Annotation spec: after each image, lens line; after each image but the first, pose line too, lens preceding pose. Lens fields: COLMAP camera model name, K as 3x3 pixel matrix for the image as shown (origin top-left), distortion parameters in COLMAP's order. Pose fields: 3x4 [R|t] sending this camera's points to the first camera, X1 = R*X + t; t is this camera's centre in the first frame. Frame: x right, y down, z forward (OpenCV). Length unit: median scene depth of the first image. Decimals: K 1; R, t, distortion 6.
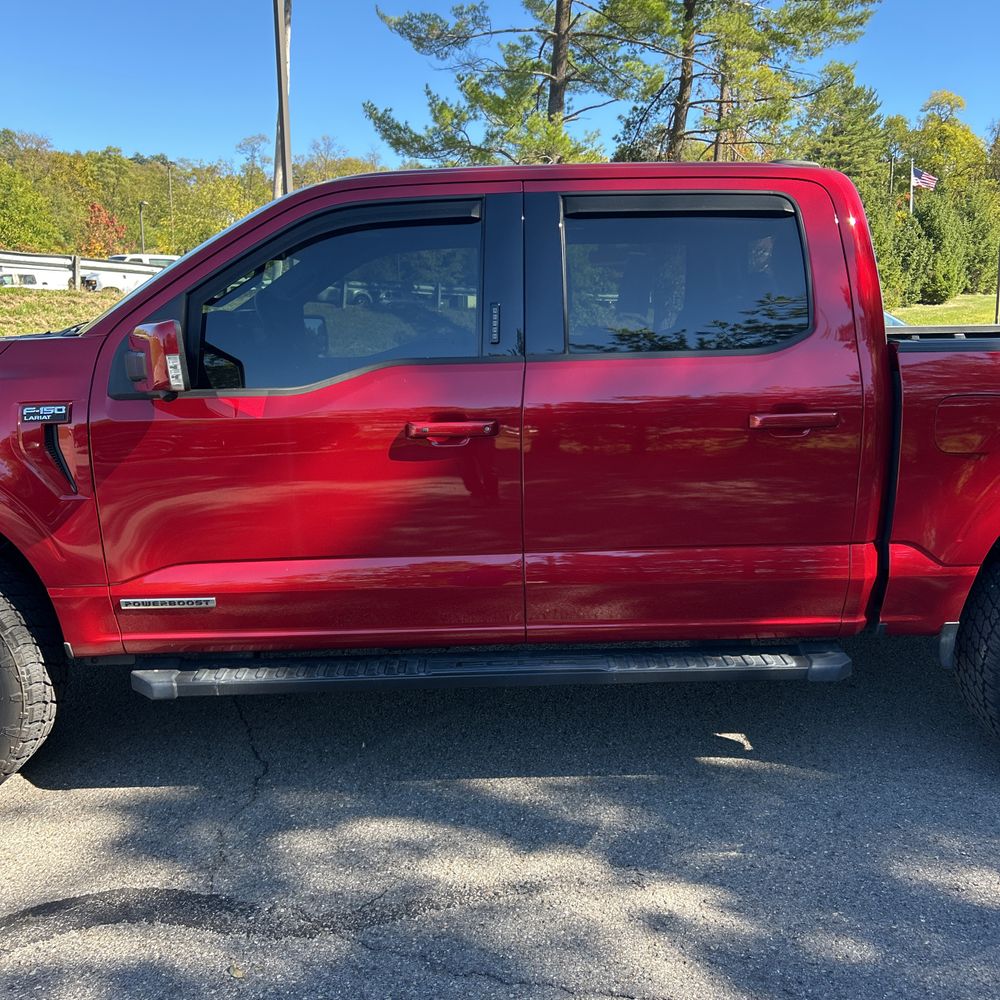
lens RADIAL K [[972.7, 0, 513.7], [0, 972.7, 500.2], [0, 0, 1]] dist [0.058210, -0.099658]
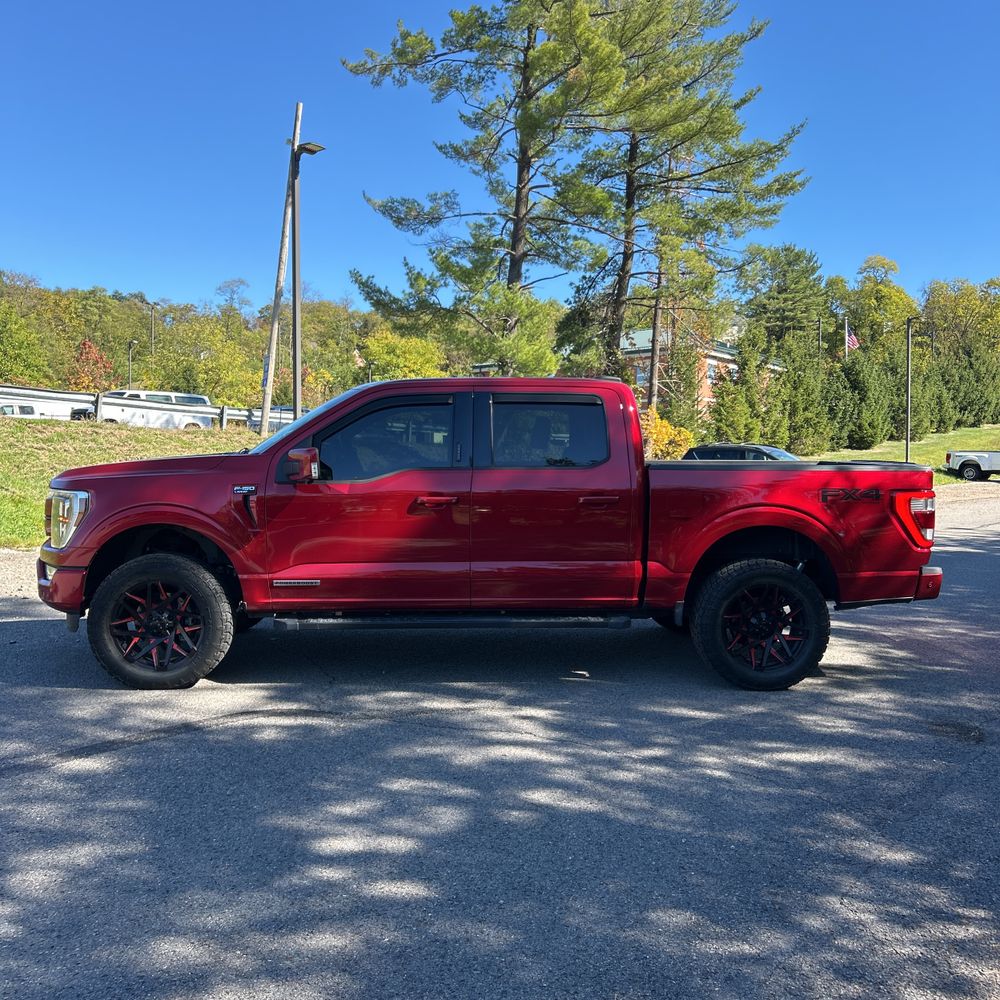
lens RADIAL K [[1013.9, 0, 500.0], [0, 1013.9, 500.0], [0, 0, 1]] dist [0.023886, -0.010269]
pose [[0.999567, 0.018731, 0.022686, 0.003083], [-0.015389, 0.990110, -0.139447, 0.030510], [-0.025073, 0.139037, 0.989970, -0.156418]]
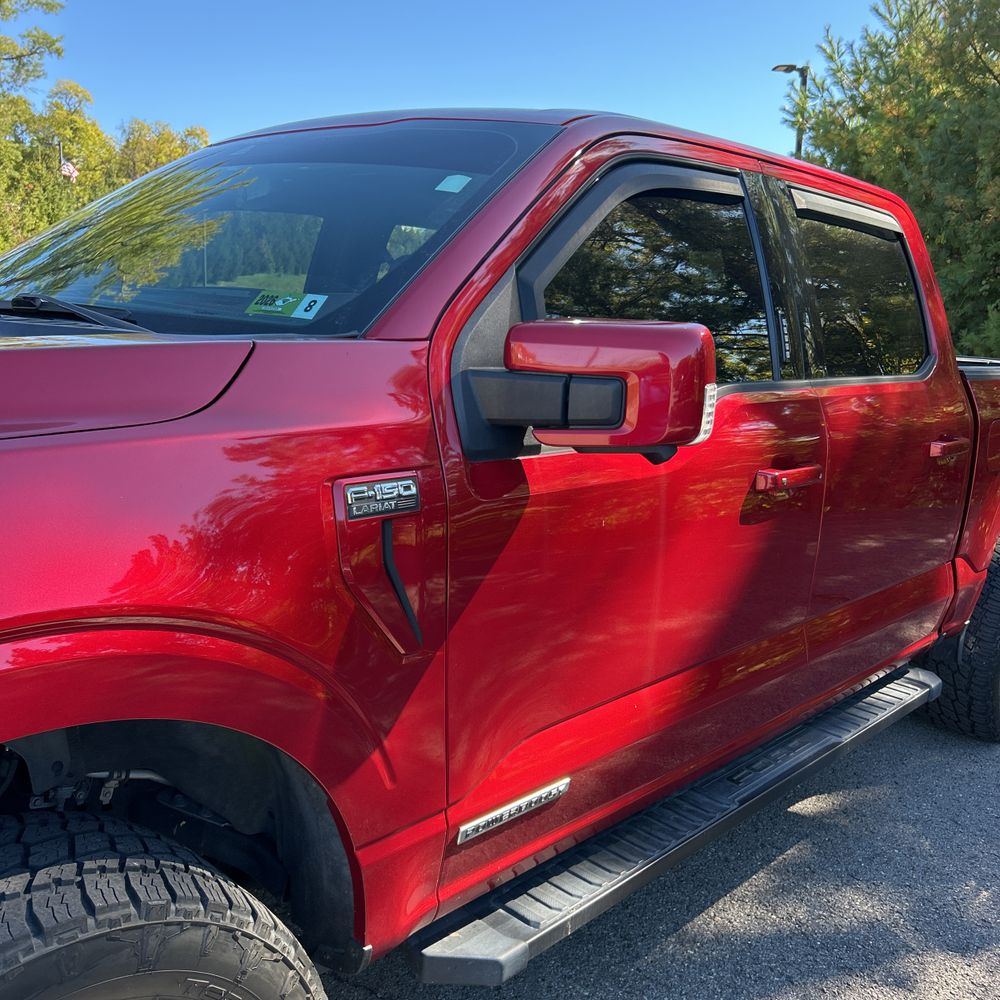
lens RADIAL K [[996.6, 0, 421.6], [0, 996.6, 499.1], [0, 0, 1]] dist [0.006722, 0.006387]
pose [[0.715512, -0.075236, 0.694537, -0.106976], [0.070303, 0.996892, 0.035564, -0.013718], [-0.695054, 0.023382, 0.718577, 0.083553]]
